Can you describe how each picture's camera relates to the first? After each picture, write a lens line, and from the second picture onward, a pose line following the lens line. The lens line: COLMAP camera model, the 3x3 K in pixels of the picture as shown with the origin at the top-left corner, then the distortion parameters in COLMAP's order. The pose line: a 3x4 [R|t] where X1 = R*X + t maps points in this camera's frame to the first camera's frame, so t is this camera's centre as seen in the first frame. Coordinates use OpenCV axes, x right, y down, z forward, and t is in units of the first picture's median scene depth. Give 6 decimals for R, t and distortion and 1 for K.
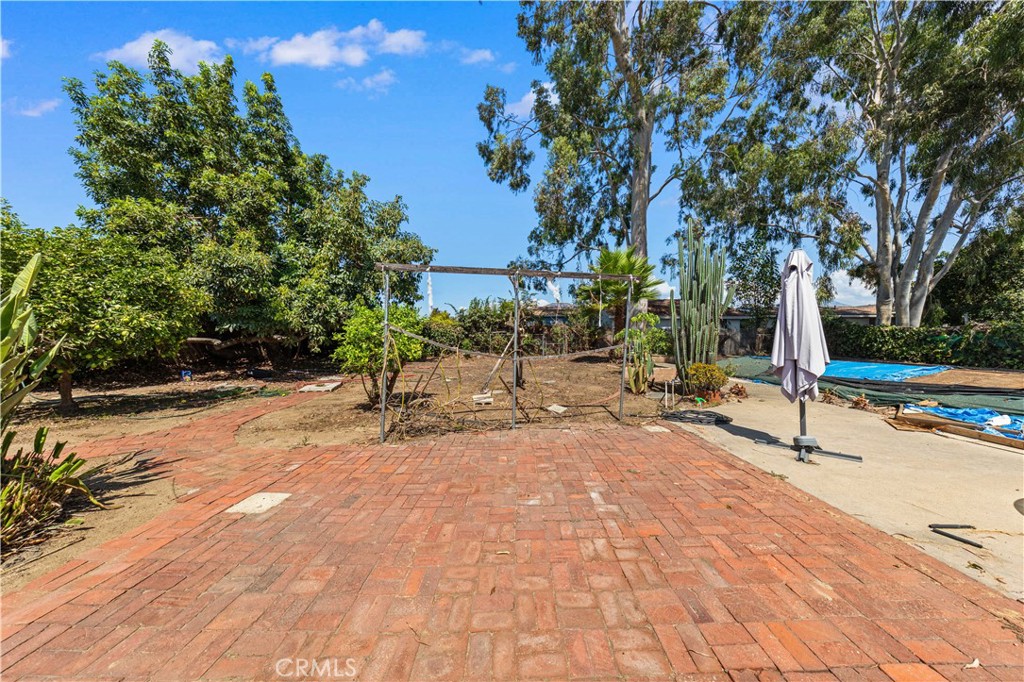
lens RADIAL K [[301.9, 0, 512.8], [0, 301.9, 342.2], [0, 0, 1]] dist [0.000560, 0.000003]
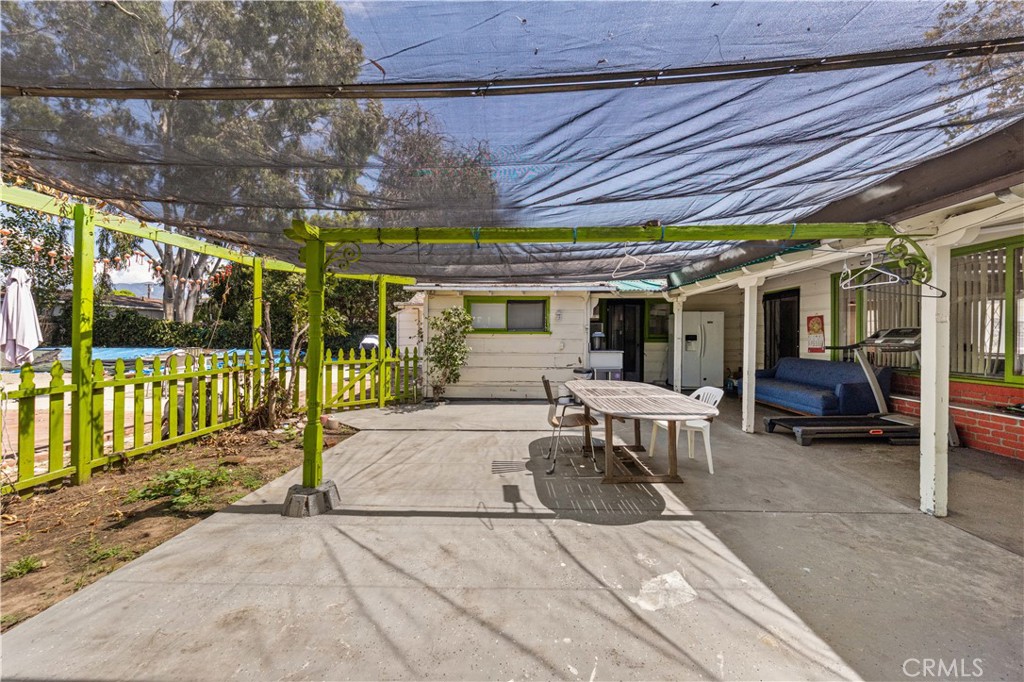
lens RADIAL K [[372.7, 0, 507.5], [0, 372.7, 332.2], [0, 0, 1]] dist [0.001971, 0.000138]
pose [[0.026598, 0.010126, 0.999595, -0.233547], [-0.001394, 0.999948, -0.010092, 0.009291], [-0.999645, -0.001125, 0.026611, -0.403570]]
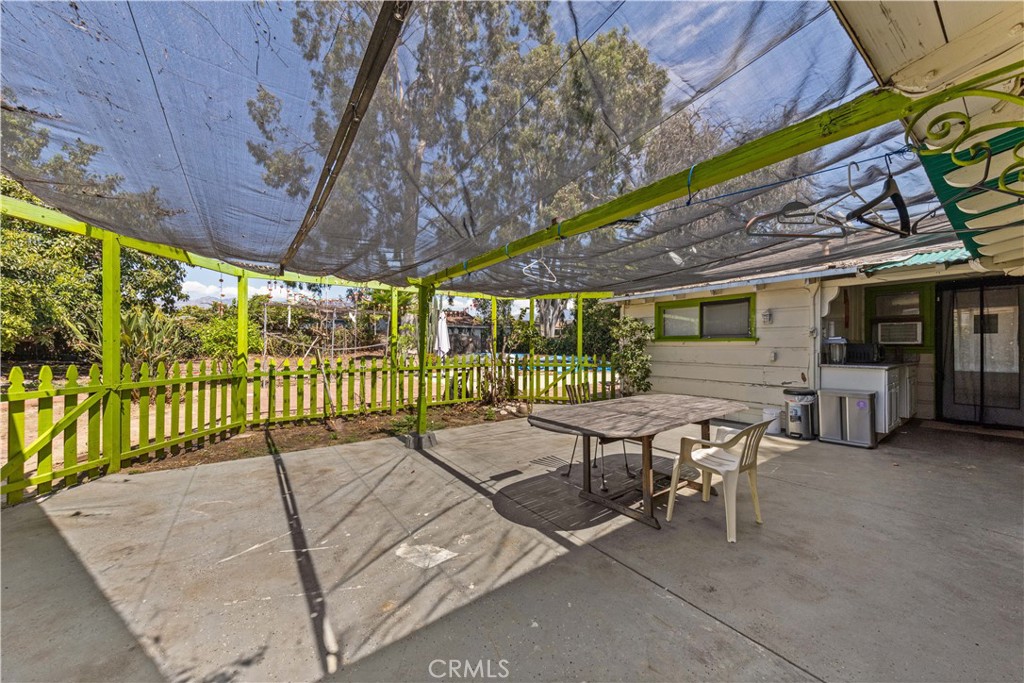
lens RADIAL K [[358.9, 0, 516.8], [0, 358.9, 348.4], [0, 0, 1]] dist [0.003207, -0.000075]
pose [[0.800884, -0.001201, 0.598819, -0.154531], [-0.001362, 0.999992, 0.003827, 0.013387], [-0.598818, -0.003880, 0.800876, -0.606235]]
